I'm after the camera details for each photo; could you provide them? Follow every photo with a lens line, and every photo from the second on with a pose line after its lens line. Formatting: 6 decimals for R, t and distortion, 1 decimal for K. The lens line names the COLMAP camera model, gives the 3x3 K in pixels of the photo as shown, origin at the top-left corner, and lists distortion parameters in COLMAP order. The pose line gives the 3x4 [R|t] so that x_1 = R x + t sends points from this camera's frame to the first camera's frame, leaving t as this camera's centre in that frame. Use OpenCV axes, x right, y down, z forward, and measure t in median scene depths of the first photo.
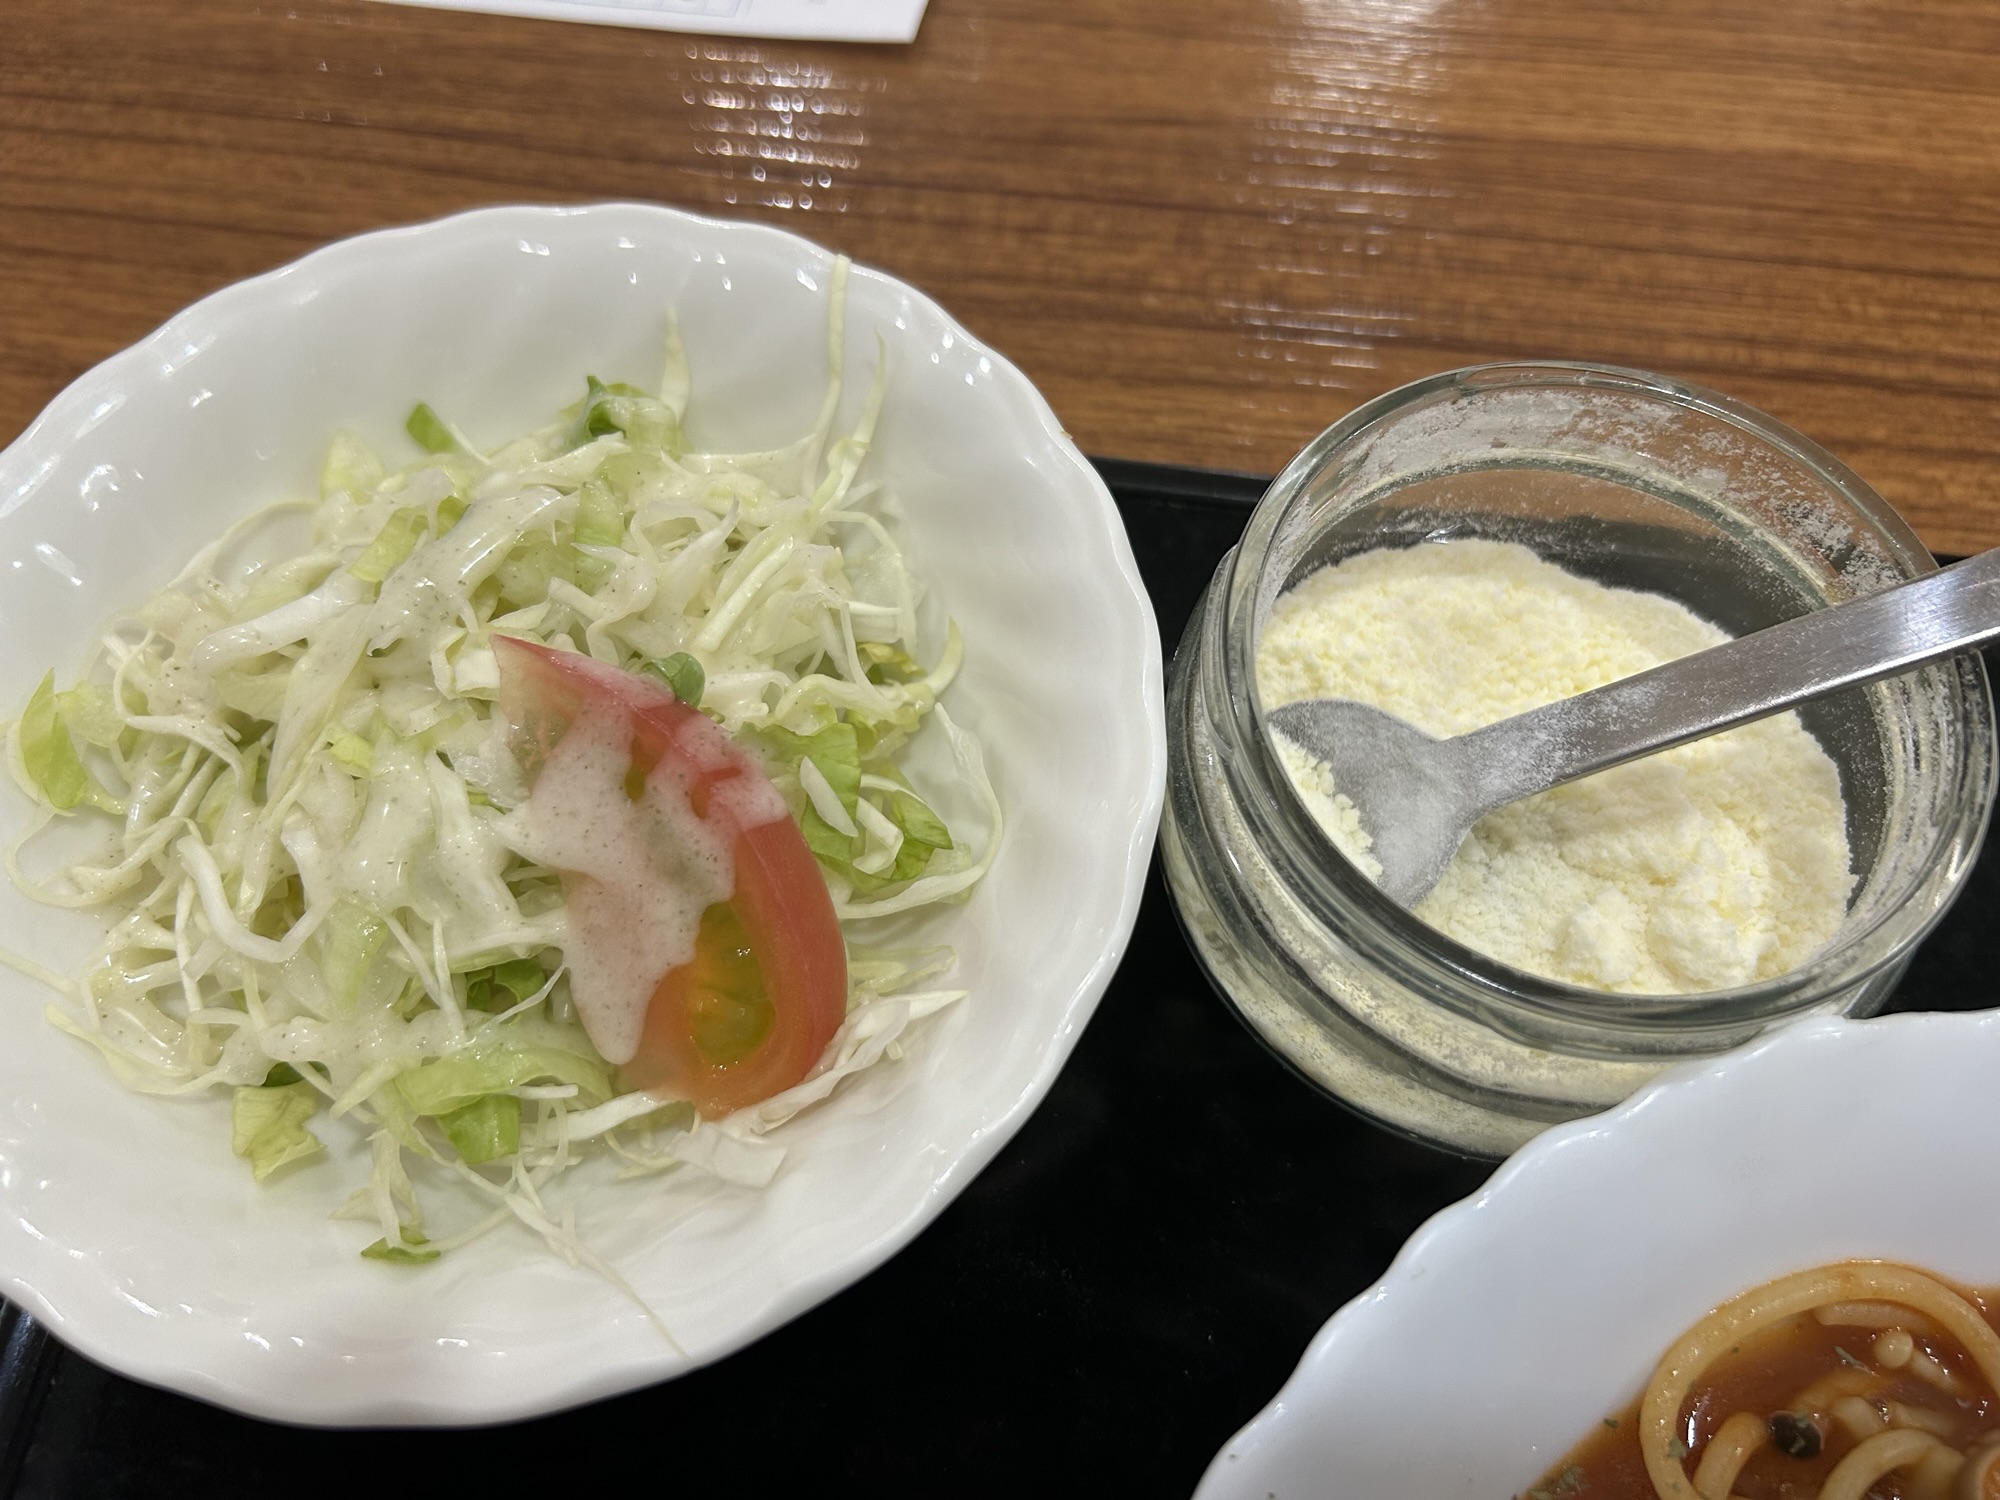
lens RADIAL K [[1481.9, 0, 1003.6], [0, 1481.9, 745.5], [0, 0, 1]] dist [0.018565, -0.054065]
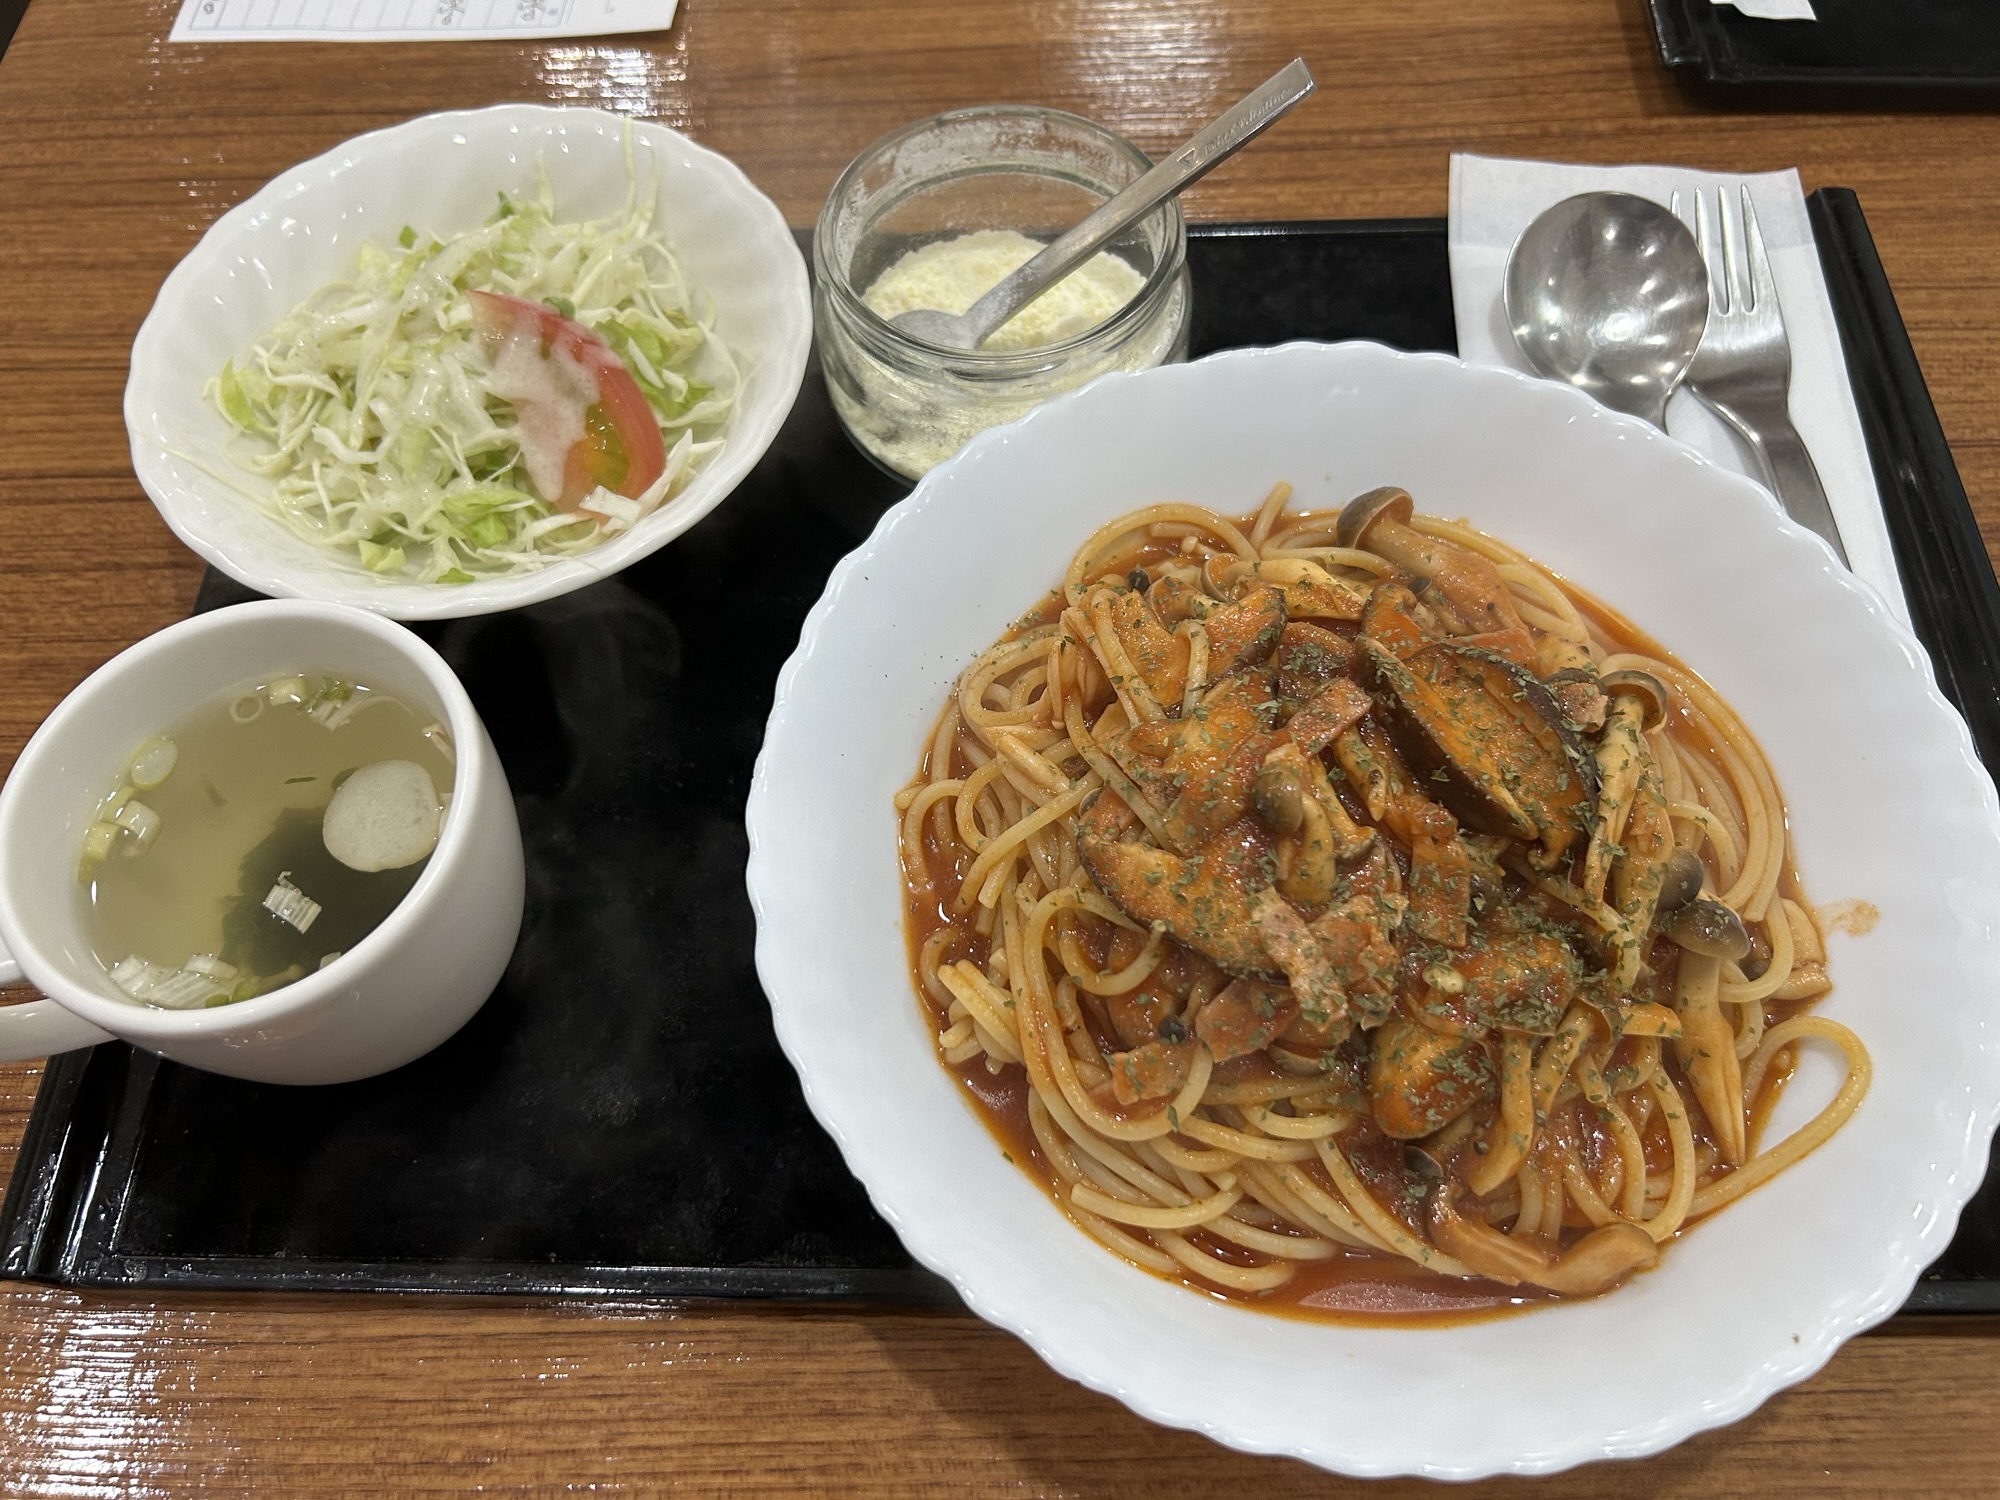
lens RADIAL K [[1481.9, 0, 984.1], [0, 1481.9, 762.0], [0, 0, 1]] dist [0.018565, -0.054065]
pose [[0.991471, -0.123155, 0.042642, 0.172895], [0.125089, 0.991073, -0.046125, 0.686548], [-0.036581, 0.051066, 0.998025, -0.927791]]
